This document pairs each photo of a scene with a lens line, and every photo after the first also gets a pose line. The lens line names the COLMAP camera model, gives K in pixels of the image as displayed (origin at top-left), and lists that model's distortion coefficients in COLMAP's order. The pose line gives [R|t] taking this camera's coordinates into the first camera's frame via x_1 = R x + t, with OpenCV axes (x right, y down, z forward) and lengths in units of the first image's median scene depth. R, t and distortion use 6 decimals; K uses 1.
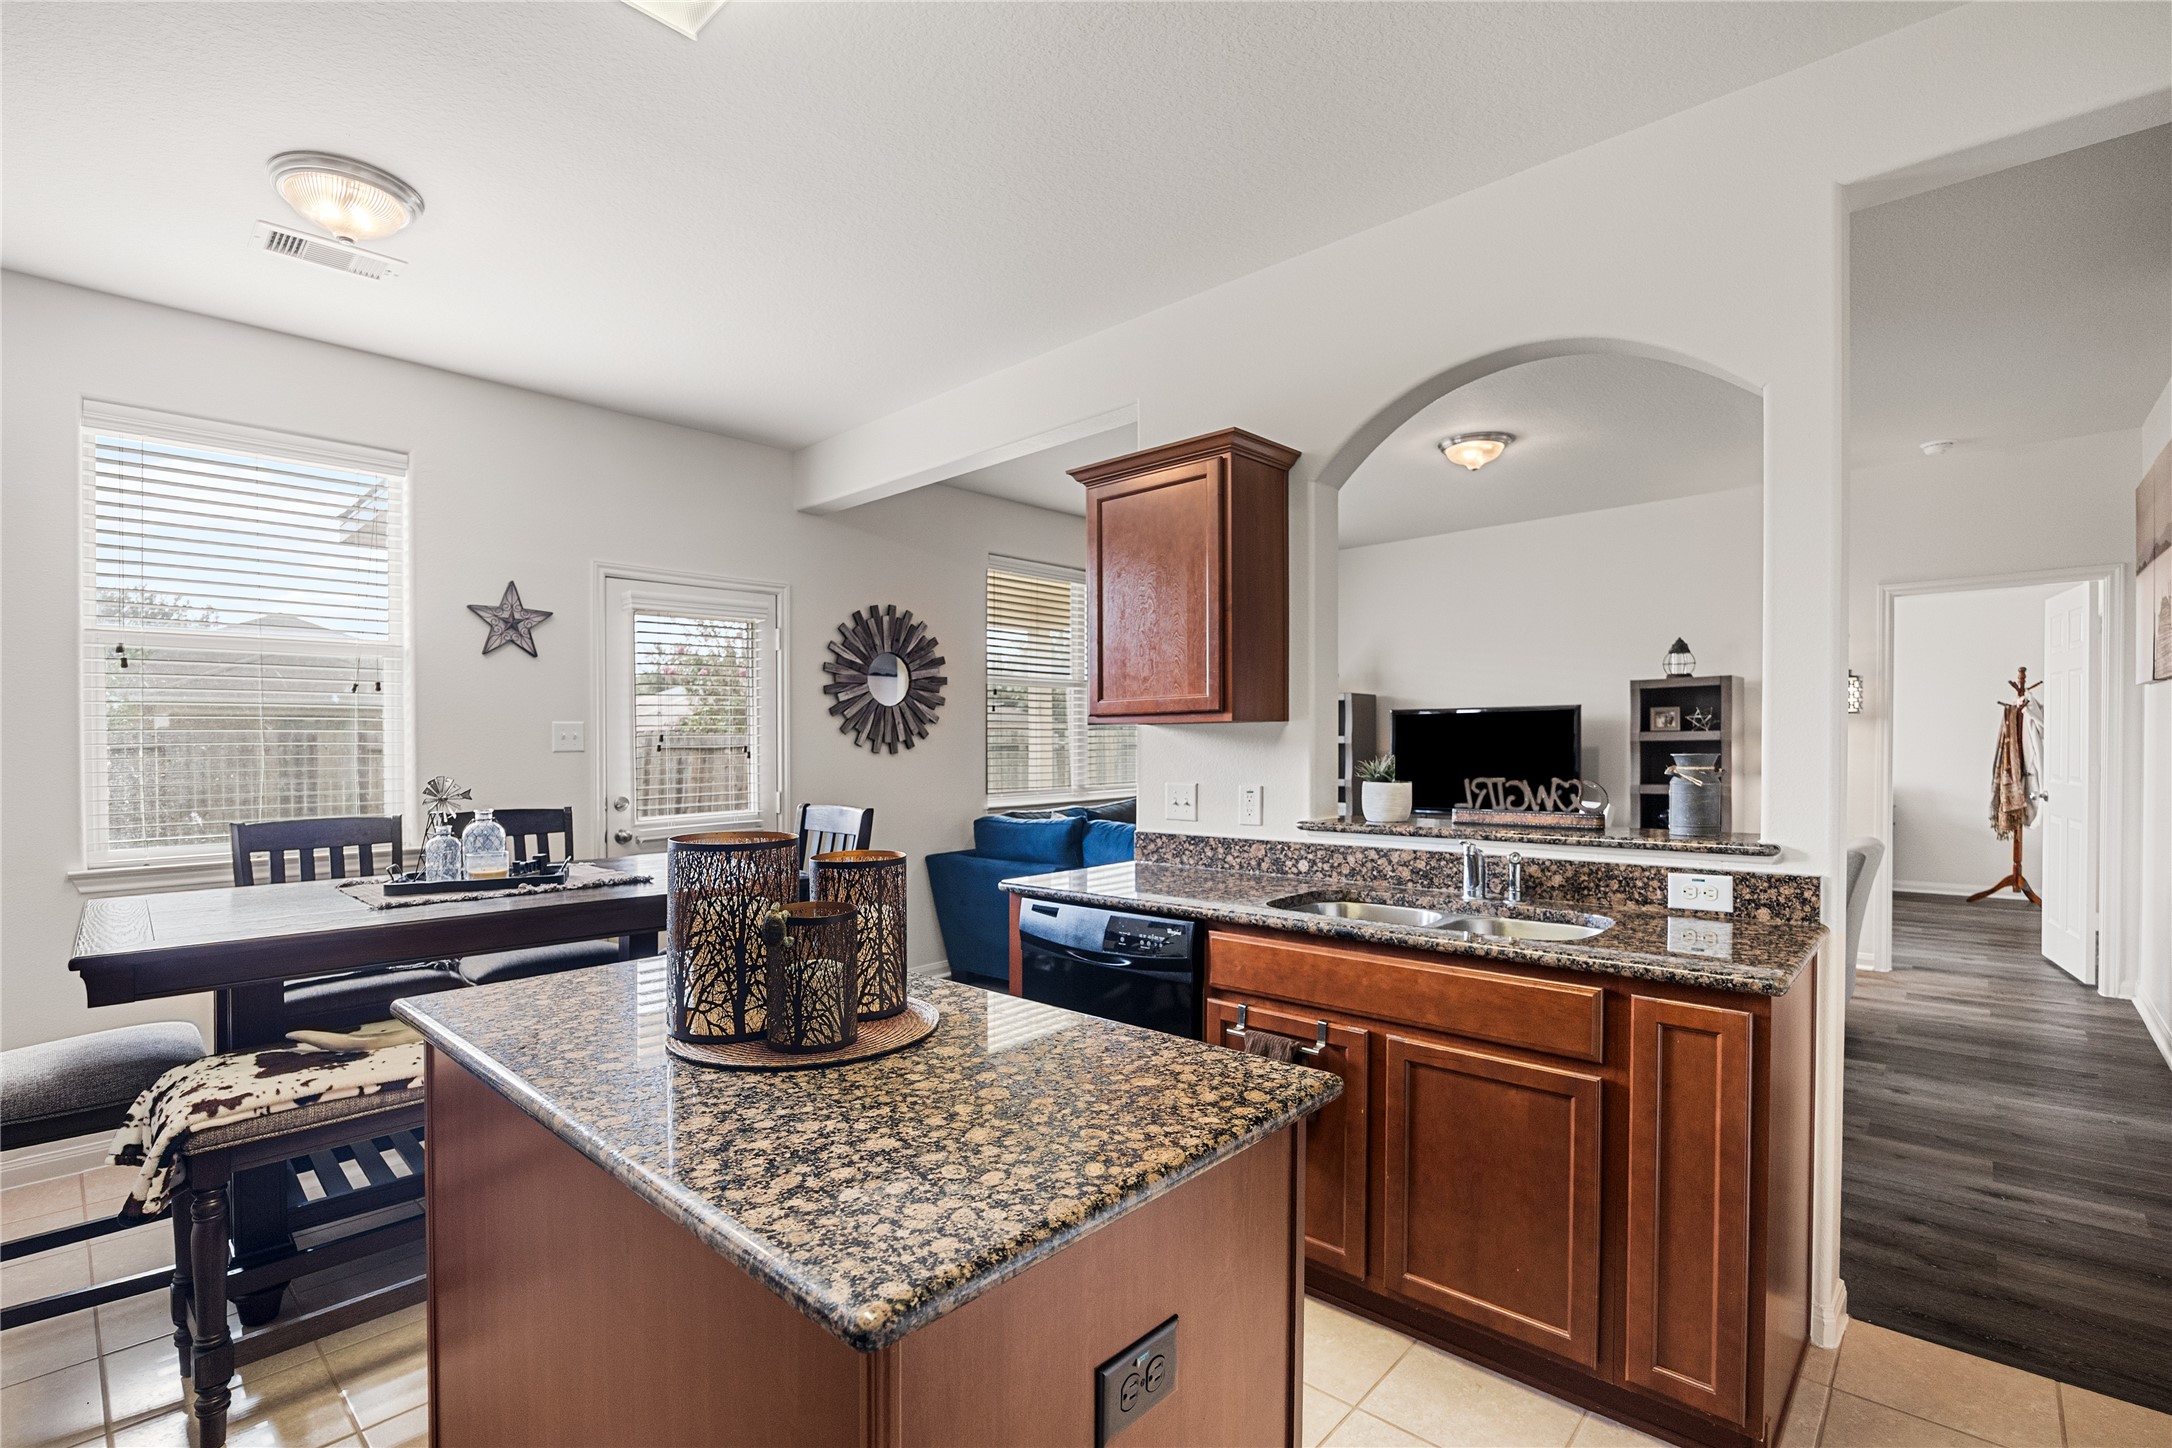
lens RADIAL K [[978.2, 0, 1061.7], [0, 978.2, 760.4], [0, 0, 1]] dist [-0.014451, 0.000183]
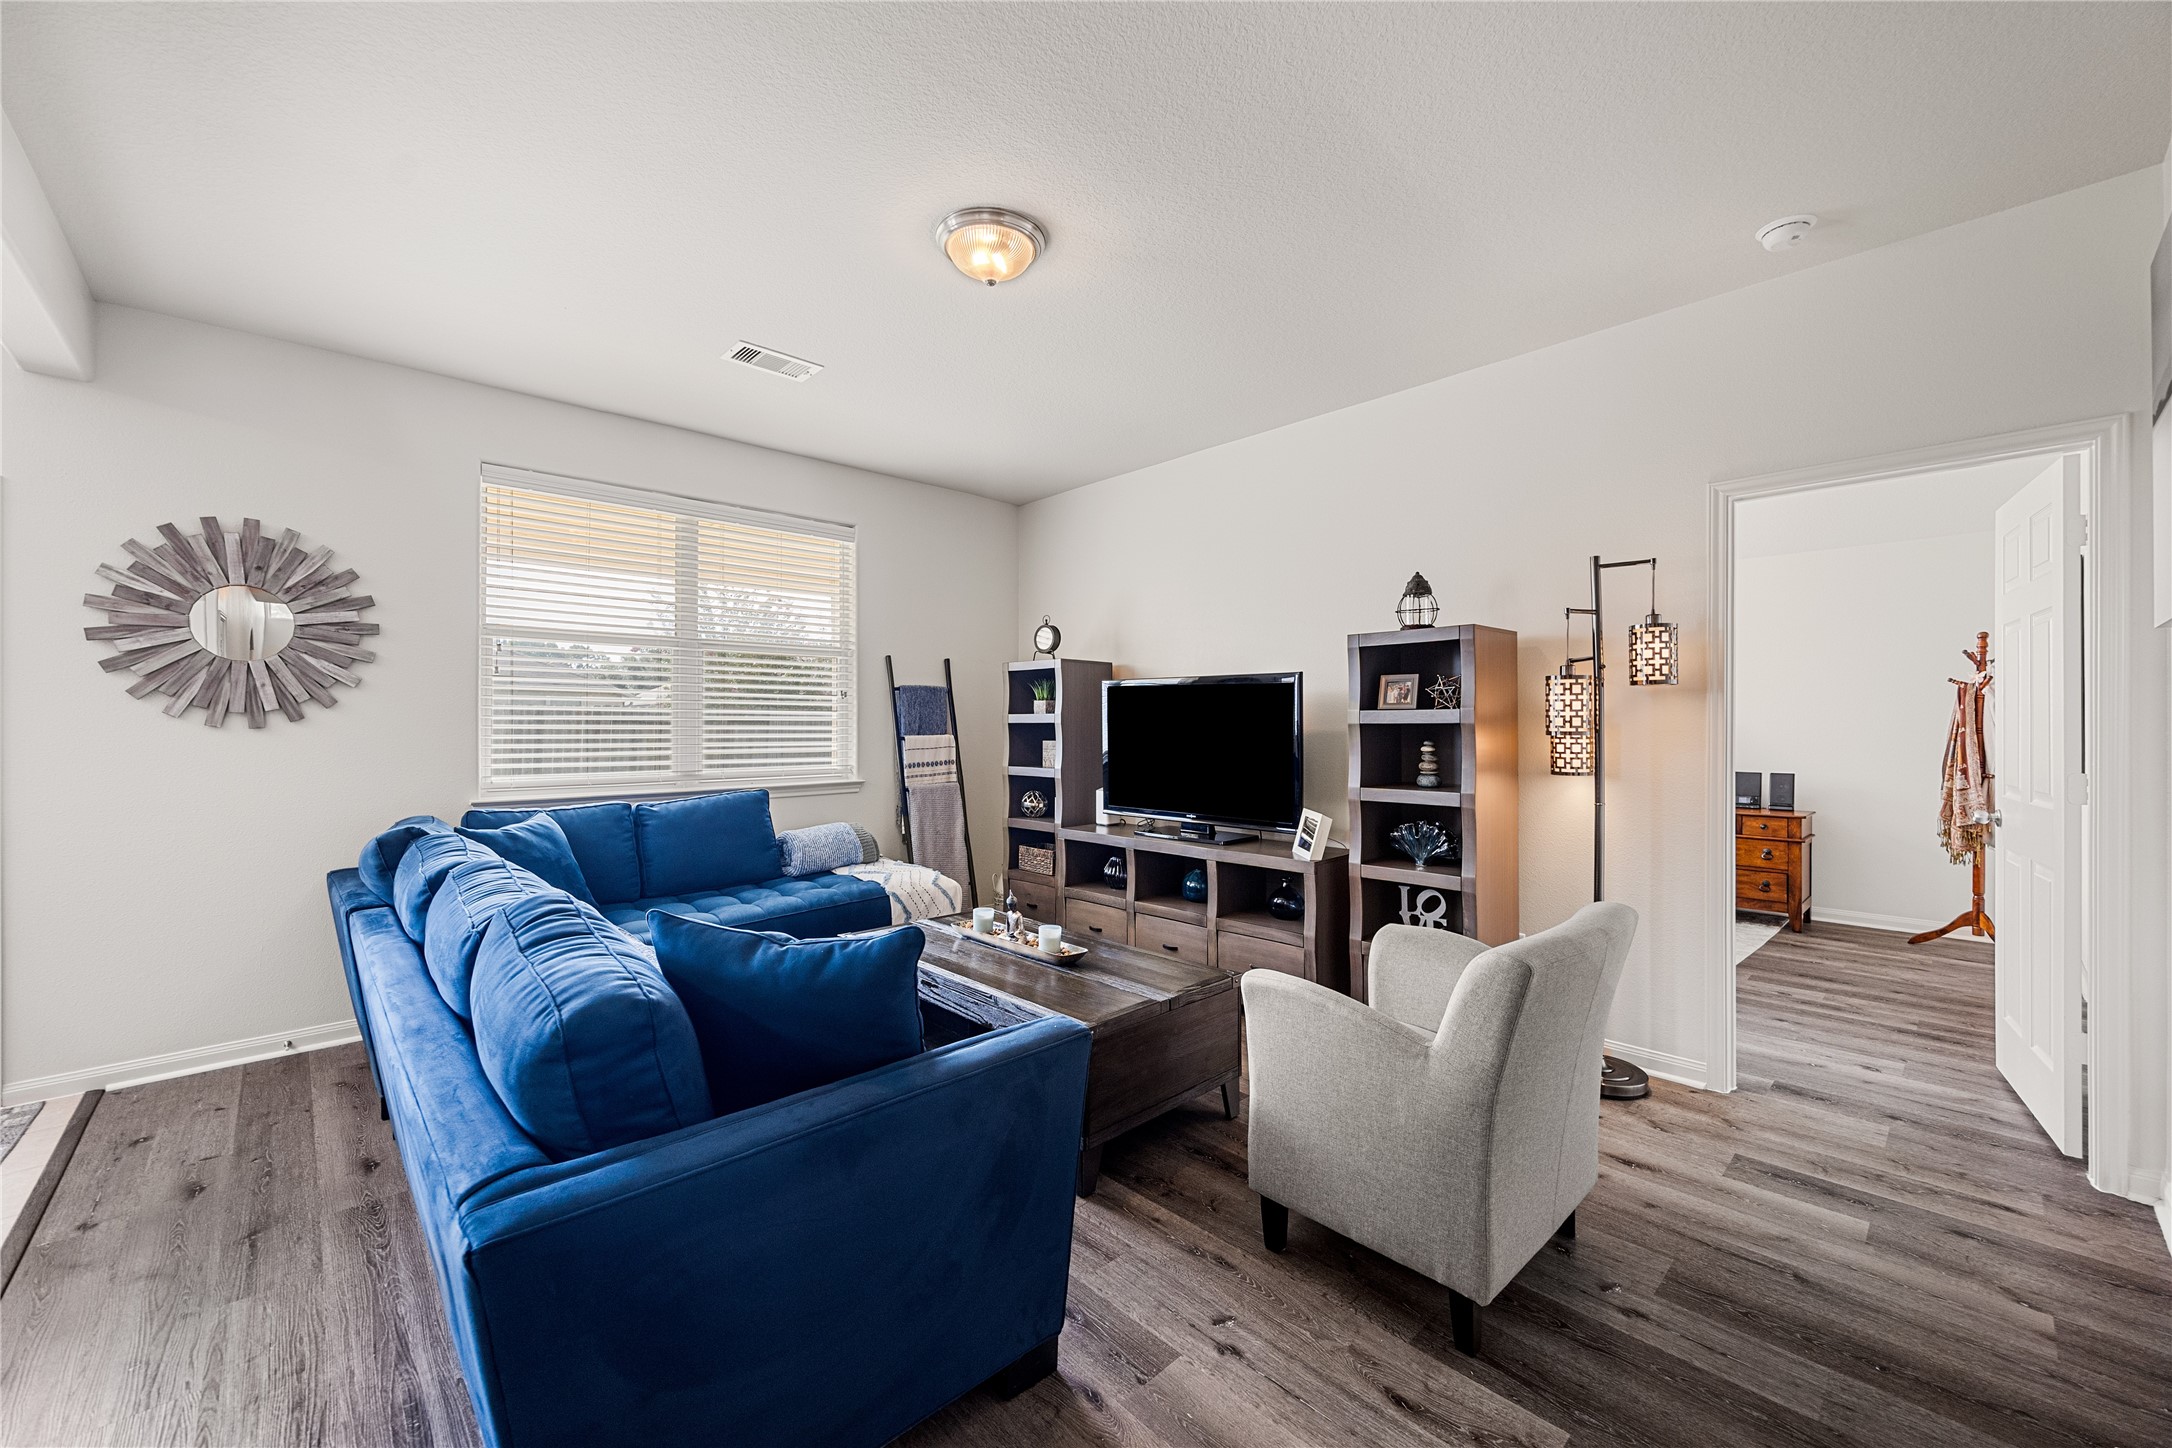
lens RADIAL K [[845.9, 0, 1083.3], [0, 845.9, 719.1], [0, 0, 1]] dist [-0.000387, -0.000085]
pose [[0.998089, 0.012481, -0.060516, 0.749522], [-0.013802, 0.999674, -0.021459, -0.013019], [0.060228, 0.022253, 0.997937, 0.672709]]
